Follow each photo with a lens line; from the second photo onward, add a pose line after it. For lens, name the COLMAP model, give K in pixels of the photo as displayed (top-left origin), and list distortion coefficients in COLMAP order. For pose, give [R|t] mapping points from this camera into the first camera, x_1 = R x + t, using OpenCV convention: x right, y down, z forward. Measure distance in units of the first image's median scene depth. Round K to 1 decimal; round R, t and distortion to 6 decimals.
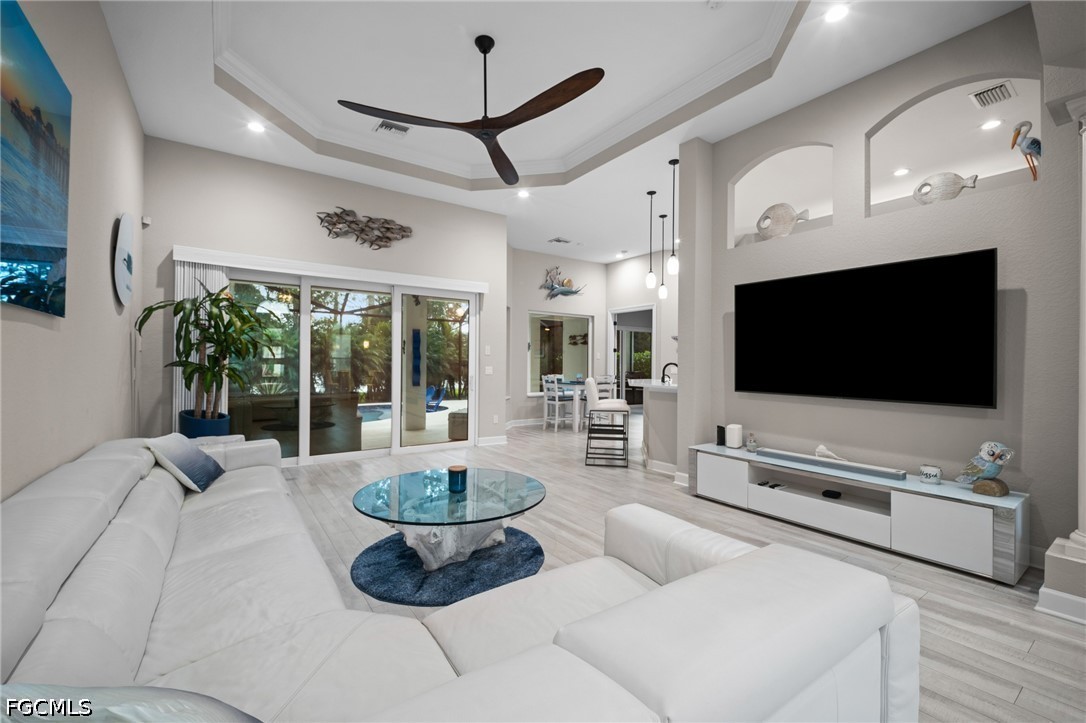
lens RADIAL K [[463.4, 0, 544.2], [0, 463.4, 361.0], [0, 0, 1]] dist [0.009929, -0.004600]
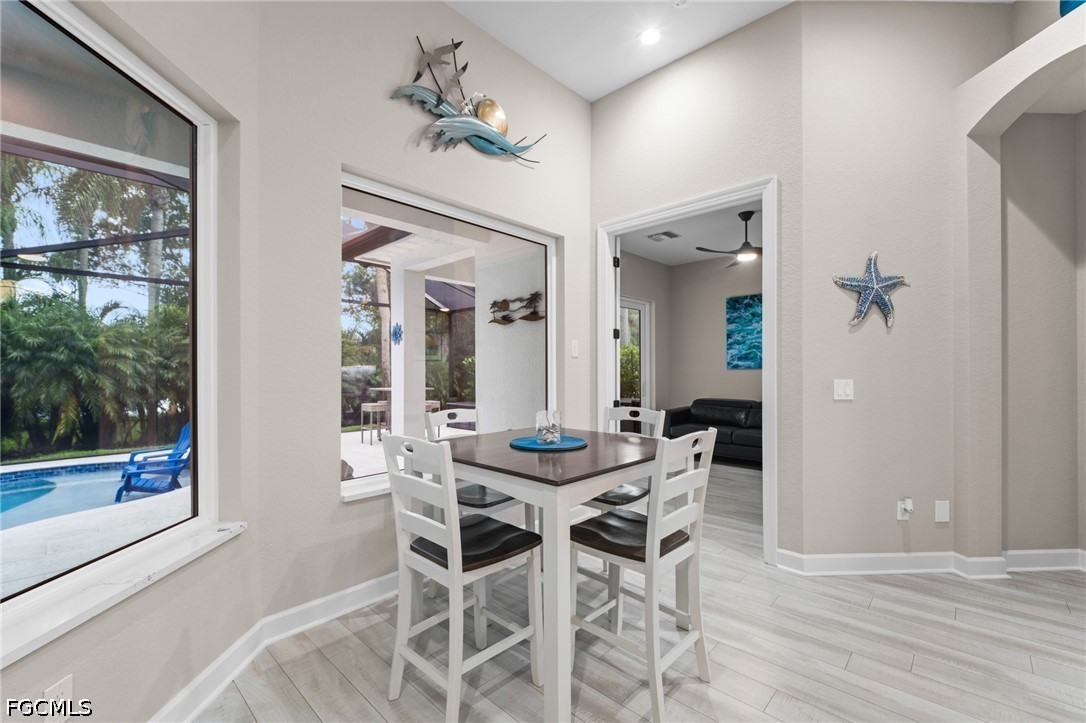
lens RADIAL K [[463.4, 0, 543.6], [0, 463.4, 367.7], [0, 0, 1]] dist [0.009929, -0.004600]
pose [[0.981536, -0.011963, 0.190901, 0.022415], [0.011668, 0.999928, 0.002669, 0.002461], [-0.190919, -0.000392, 0.981606, 0.642800]]
